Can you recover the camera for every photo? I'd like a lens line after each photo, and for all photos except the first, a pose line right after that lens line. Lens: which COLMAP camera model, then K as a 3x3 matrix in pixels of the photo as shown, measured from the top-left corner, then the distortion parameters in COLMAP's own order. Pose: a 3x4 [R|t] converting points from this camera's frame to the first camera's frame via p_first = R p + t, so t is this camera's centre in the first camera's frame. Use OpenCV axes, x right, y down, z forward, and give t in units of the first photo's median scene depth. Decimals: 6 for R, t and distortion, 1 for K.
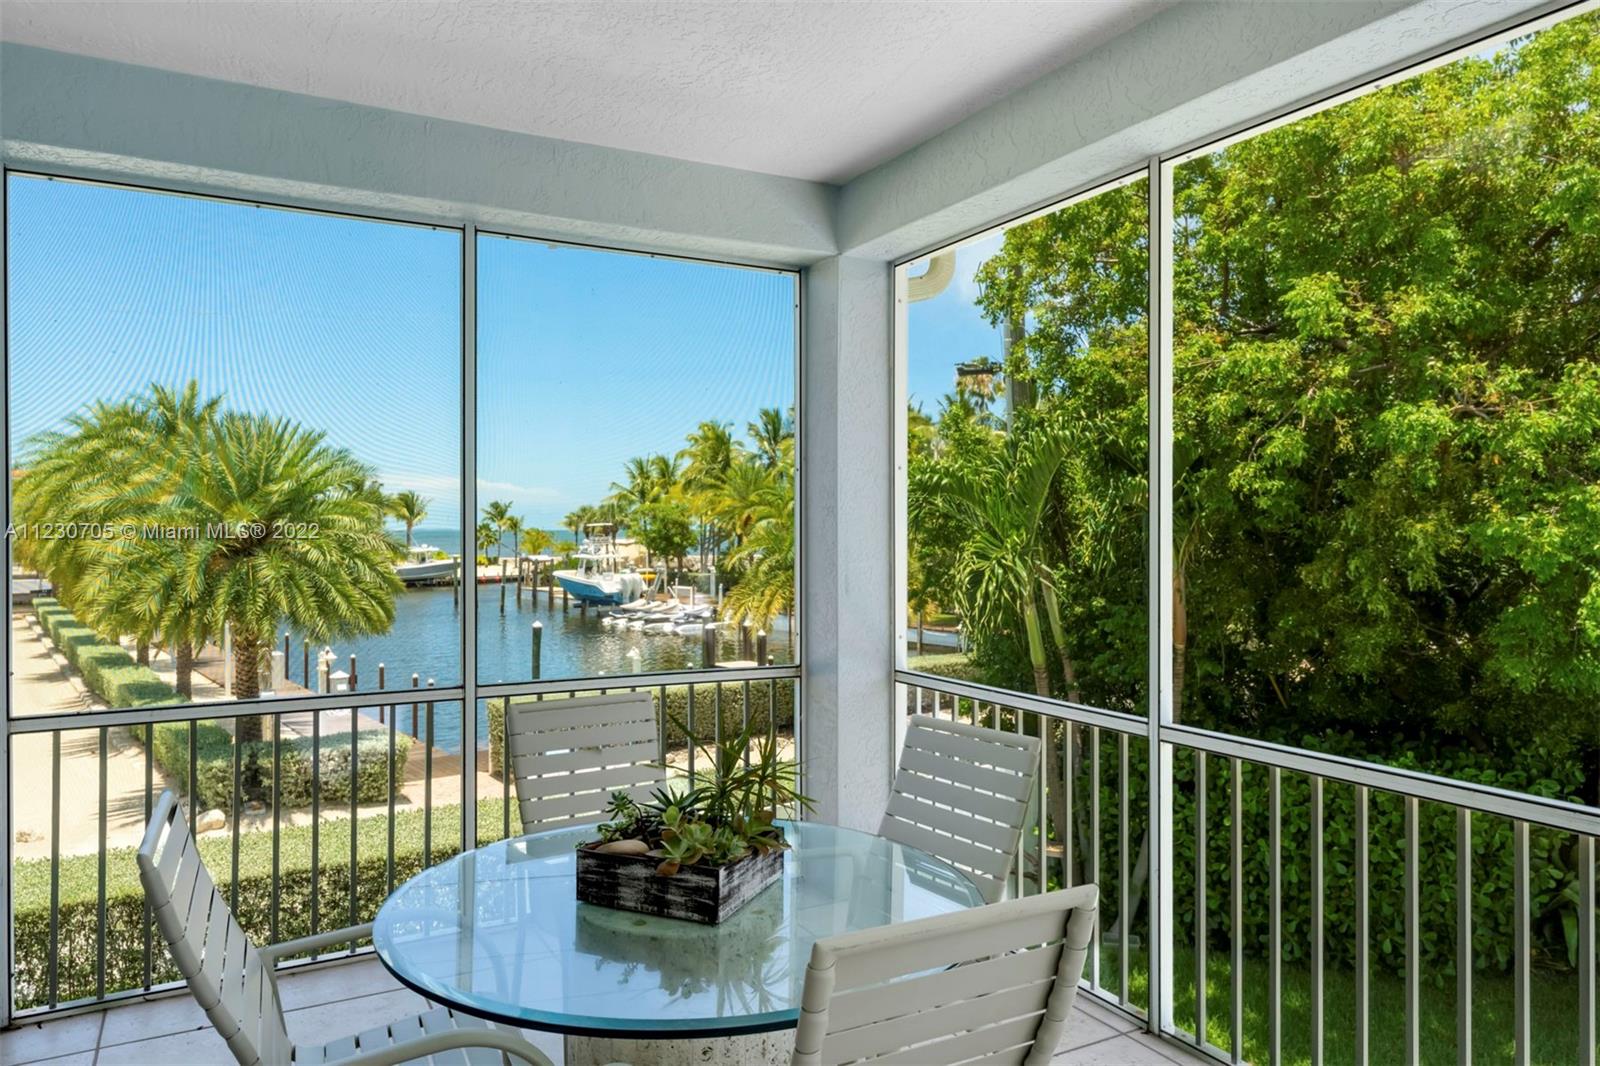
lens RADIAL K [[1056.2, 0, 800.0], [0, 1056.2, 533.0], [0, 0, 1]] dist [-0.003567, -0.000545]
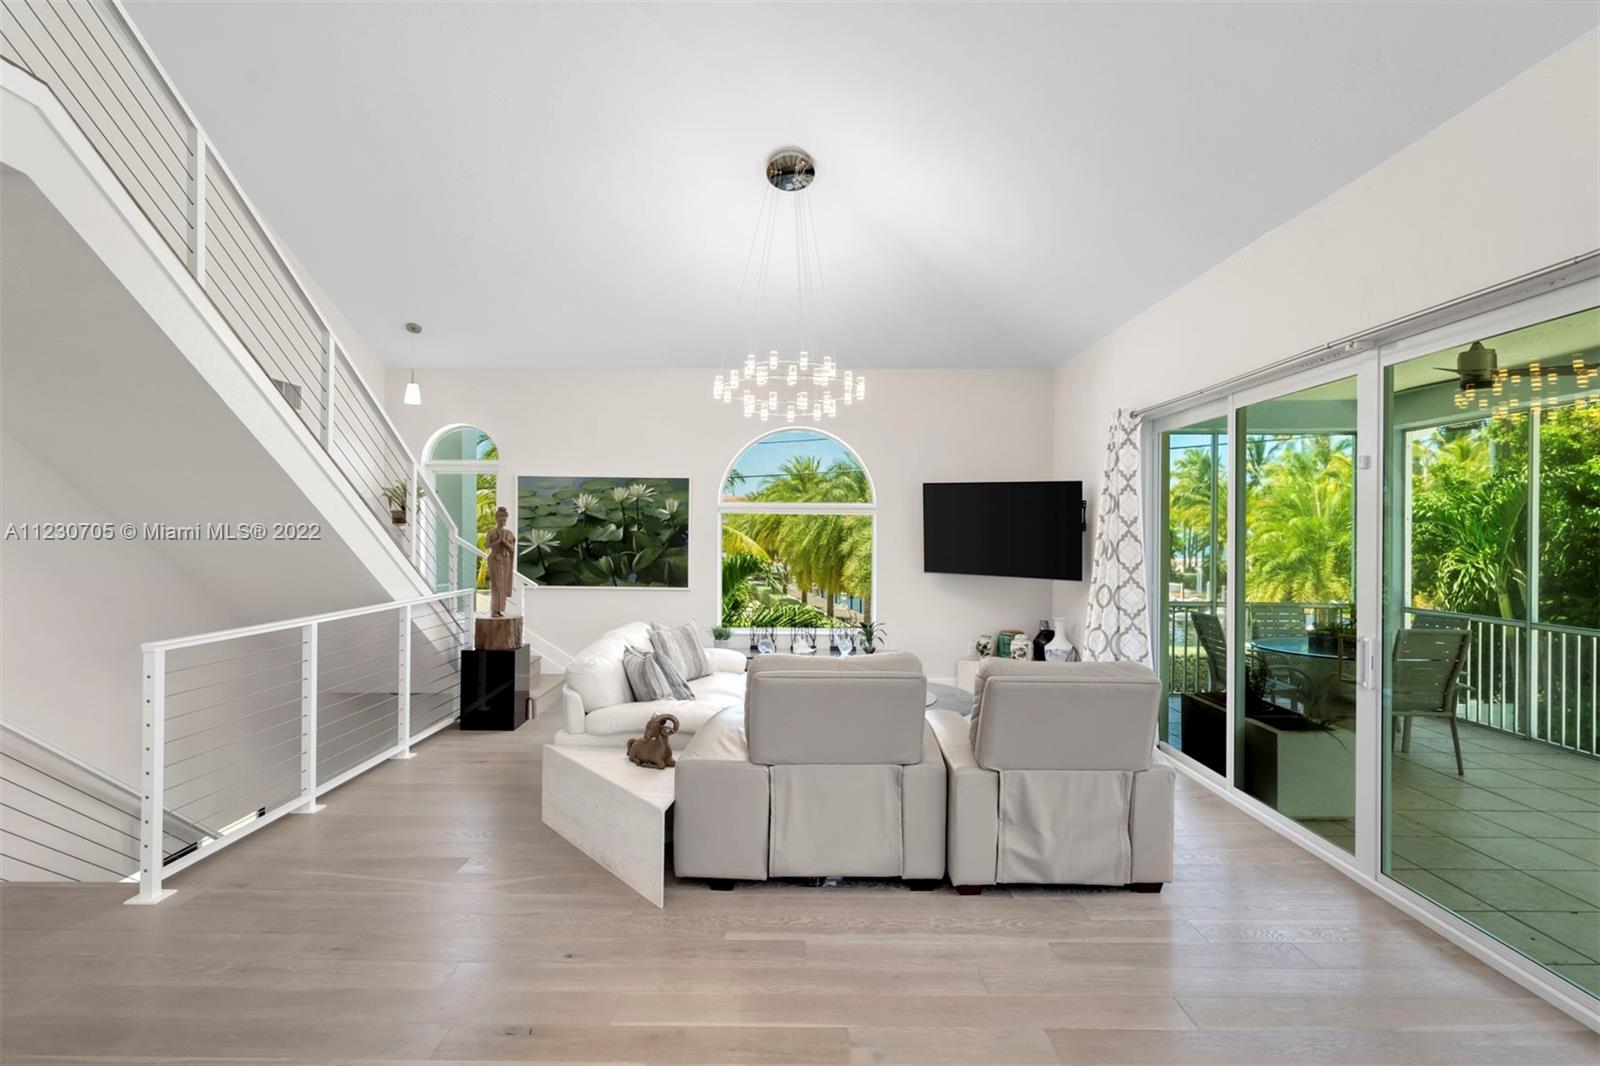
lens RADIAL K [[839.6, 0, 797.2], [0, 839.6, 547.2], [0, 0, 1]] dist [-0.004071, -0.000933]
pose [[0.869786, 0.014396, -0.493219, -0.063484], [-0.008992, 0.999871, 0.013326, -0.005903], [0.493347, -0.007155, 0.869803, -0.509557]]
